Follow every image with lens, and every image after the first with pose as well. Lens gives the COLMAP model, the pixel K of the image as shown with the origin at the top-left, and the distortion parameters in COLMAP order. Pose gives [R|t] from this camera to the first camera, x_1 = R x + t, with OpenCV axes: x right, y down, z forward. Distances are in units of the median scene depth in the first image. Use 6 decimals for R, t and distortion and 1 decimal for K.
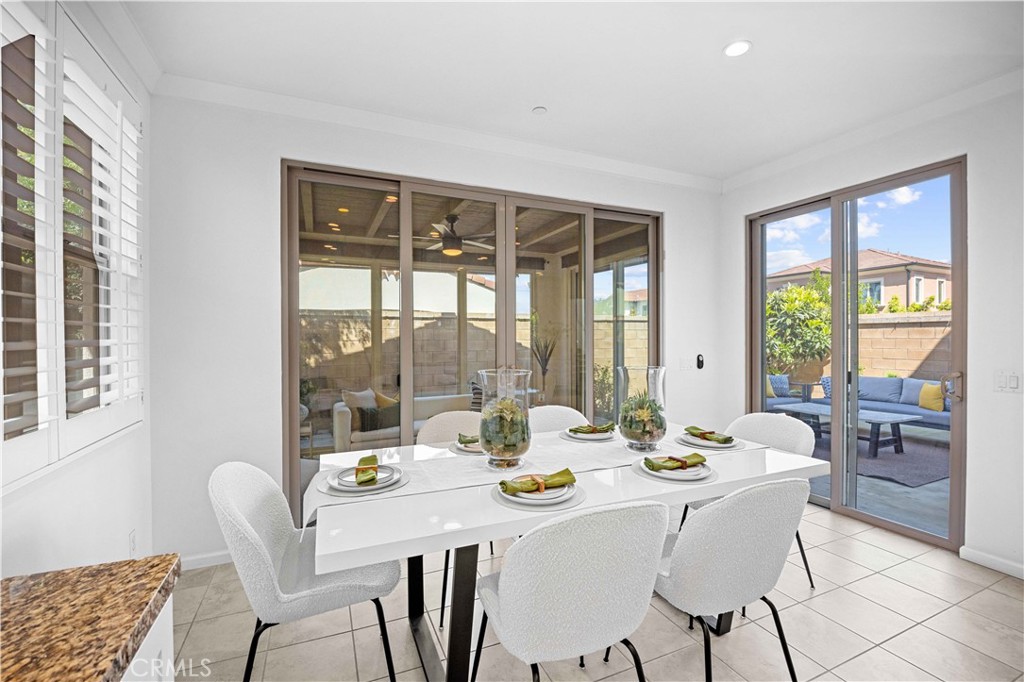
lens RADIAL K [[432.0, 0, 516.4], [0, 432.0, 339.6], [0, 0, 1]] dist [0.000482, -0.000307]
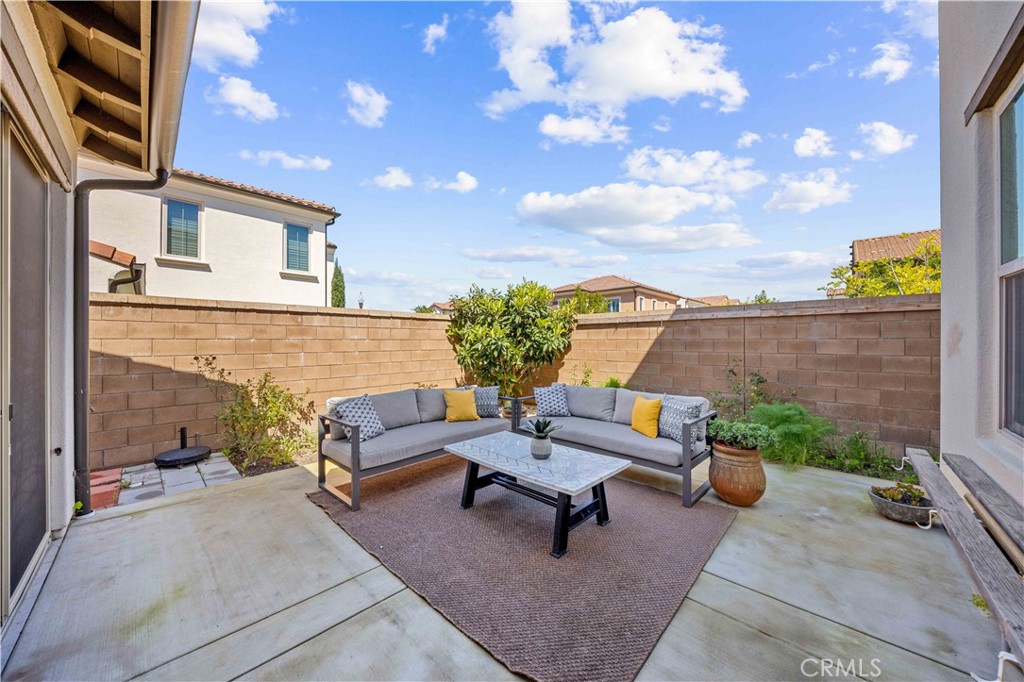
lens RADIAL K [[351.0, 0, 511.0], [0, 351.0, 340.5], [0, 0, 1]] dist [-0.002122, -0.000447]
pose [[0.924855, 0.005229, 0.380284, 0.349933], [-0.002490, 0.999967, -0.007695, 0.005400], [-0.380312, 0.006170, 0.924838, 0.358176]]
